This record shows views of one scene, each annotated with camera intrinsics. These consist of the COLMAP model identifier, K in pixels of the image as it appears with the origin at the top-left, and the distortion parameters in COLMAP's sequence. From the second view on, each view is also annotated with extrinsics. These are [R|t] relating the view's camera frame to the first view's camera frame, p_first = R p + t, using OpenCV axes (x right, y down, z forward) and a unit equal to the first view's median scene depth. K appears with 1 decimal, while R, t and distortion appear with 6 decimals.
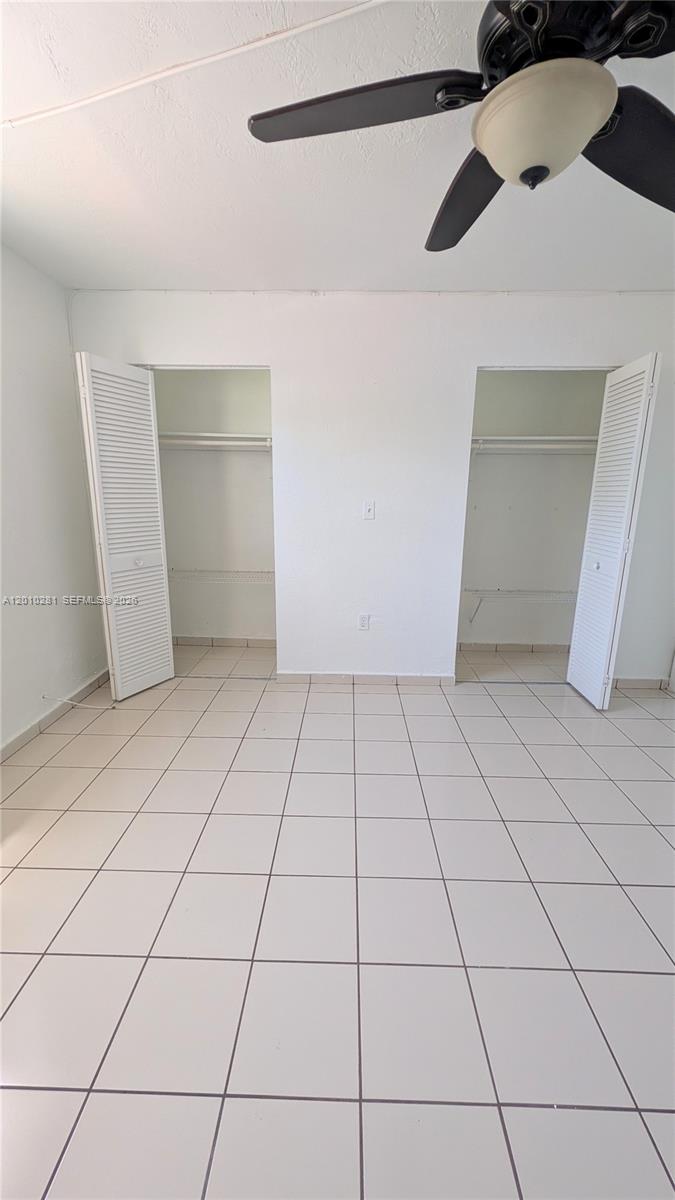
lens RADIAL K [[456.4, 0, 337.5], [0, 456.4, 600.0], [0, 0, 1]] dist [-0.000576, -0.000330]
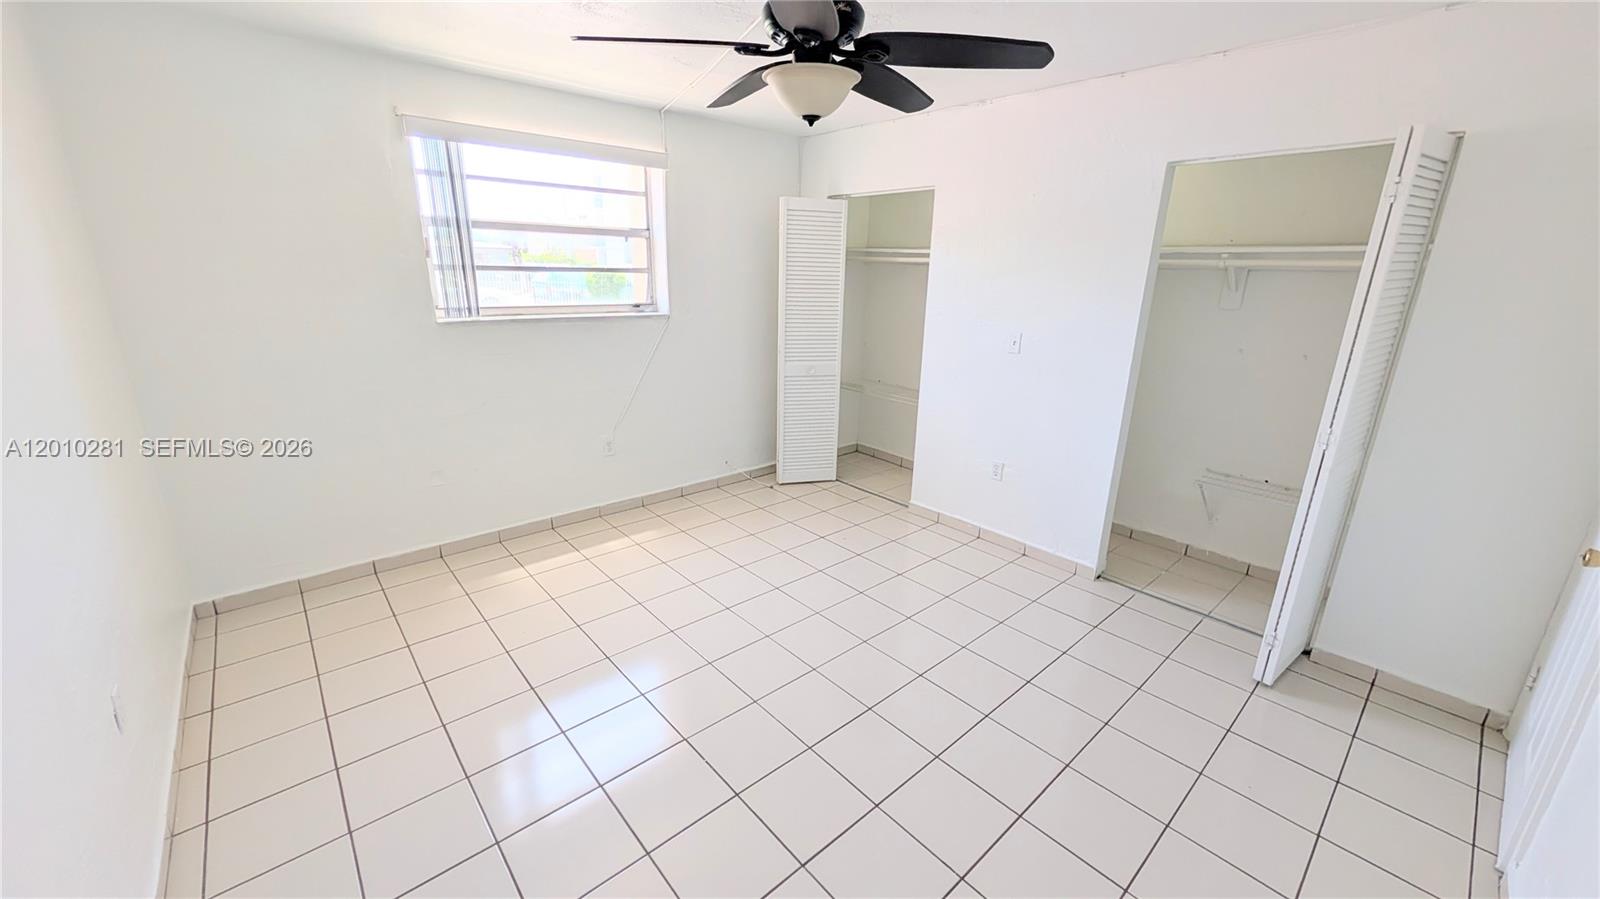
lens RADIAL K [[608.6, 0, 800.0], [0, 608.6, 449.5], [0, 0, 1]] dist [-0.000576, -0.000330]
pose [[0.681991, 0.211972, -0.699968, 0.604301], [-0.183093, 0.976085, 0.117197, -0.057739], [0.708071, 0.048232, 0.704492, -0.078441]]
